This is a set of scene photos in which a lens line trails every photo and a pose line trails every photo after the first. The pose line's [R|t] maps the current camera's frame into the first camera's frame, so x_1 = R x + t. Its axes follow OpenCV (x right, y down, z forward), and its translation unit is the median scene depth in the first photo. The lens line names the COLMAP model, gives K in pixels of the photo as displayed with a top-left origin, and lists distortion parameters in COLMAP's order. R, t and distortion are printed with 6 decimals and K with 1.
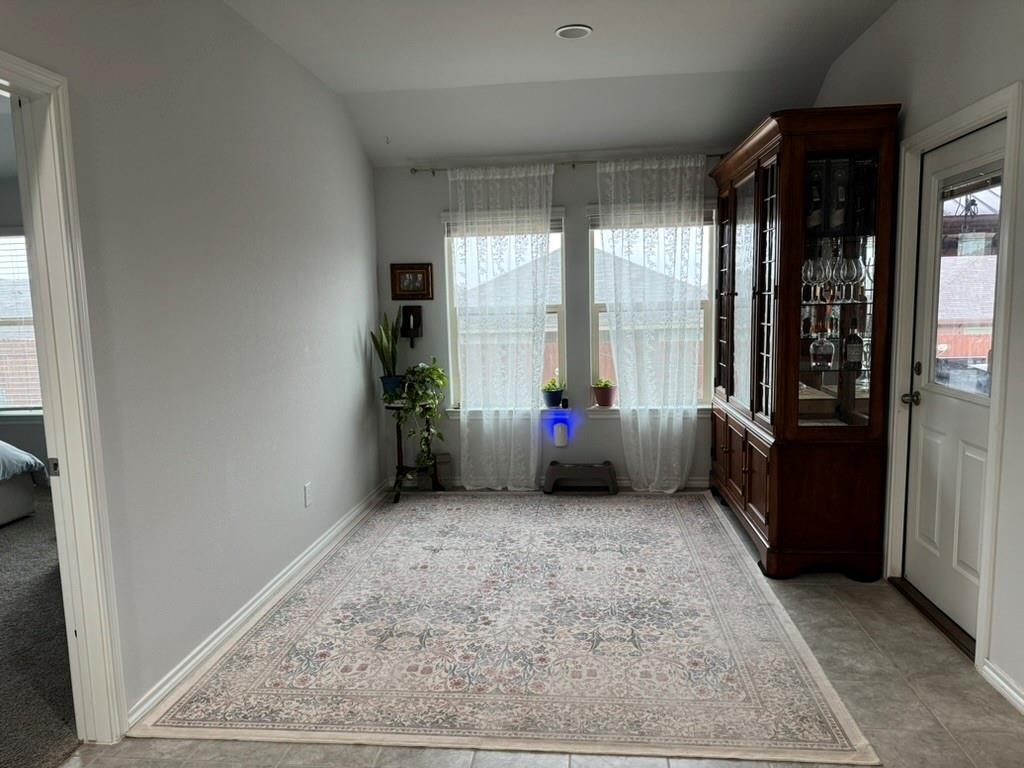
lens RADIAL K [[699.4, 0, 512.9], [0, 699.4, 391.7], [0, 0, 1]] dist [0.107362, -0.147620]
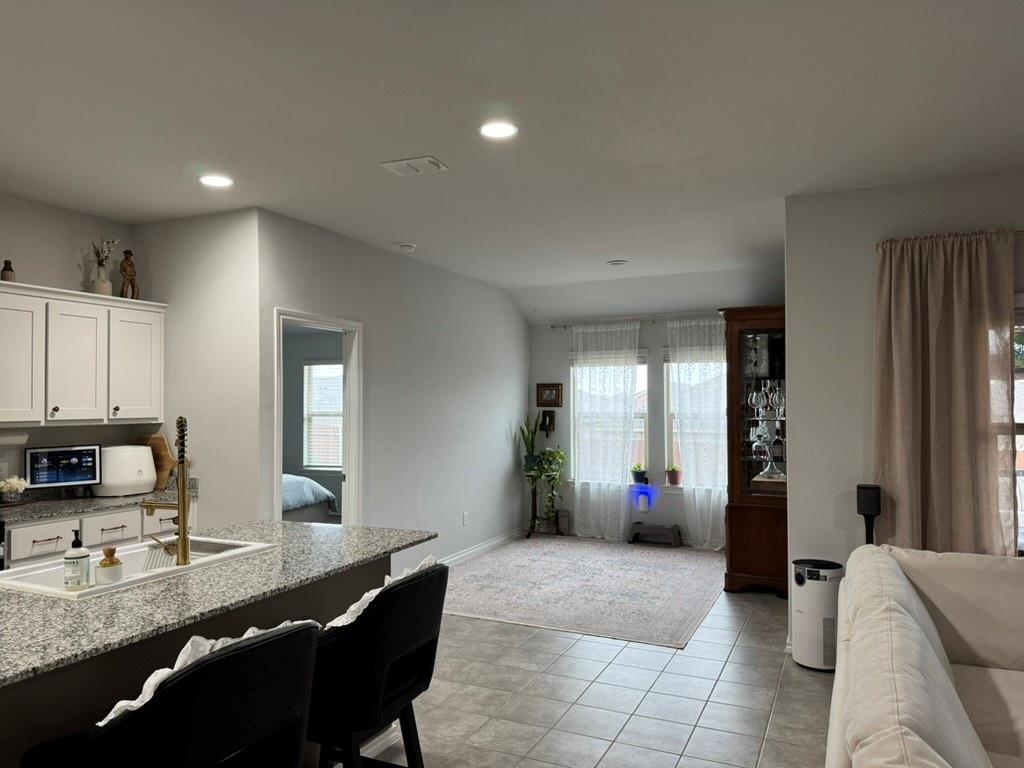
lens RADIAL K [[710.2, 0, 510.9], [0, 710.2, 385.6], [0, 0, 1]] dist [0.111997, -0.141255]
pose [[0.940895, 0.016896, -0.338276, 0.315323], [-0.066658, 0.988460, -0.136032, 0.042588], [0.332074, 0.150540, 0.931163, -0.502767]]
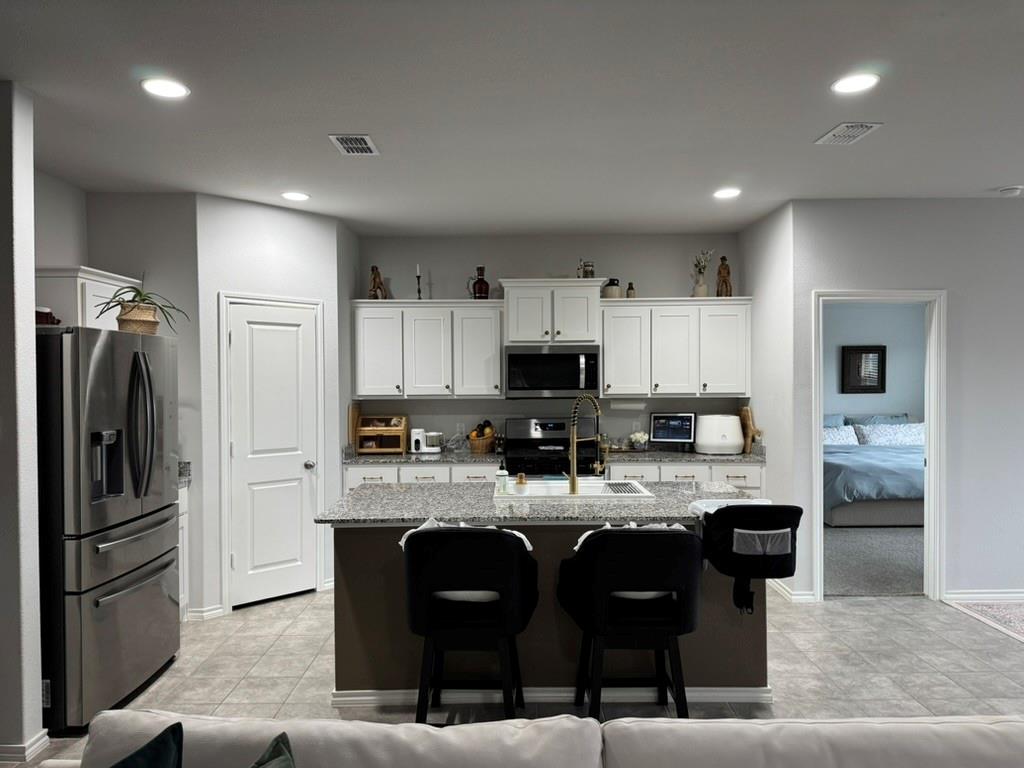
lens RADIAL K [[710.2, 0, 510.9], [0, 710.2, 385.6], [0, 0, 1]] dist [0.111997, -0.141255]
pose [[0.099874, 0.039595, -0.994212, 0.654997], [-0.125733, 0.991700, 0.026864, -0.011241], [0.987024, 0.122323, 0.104023, -0.239747]]
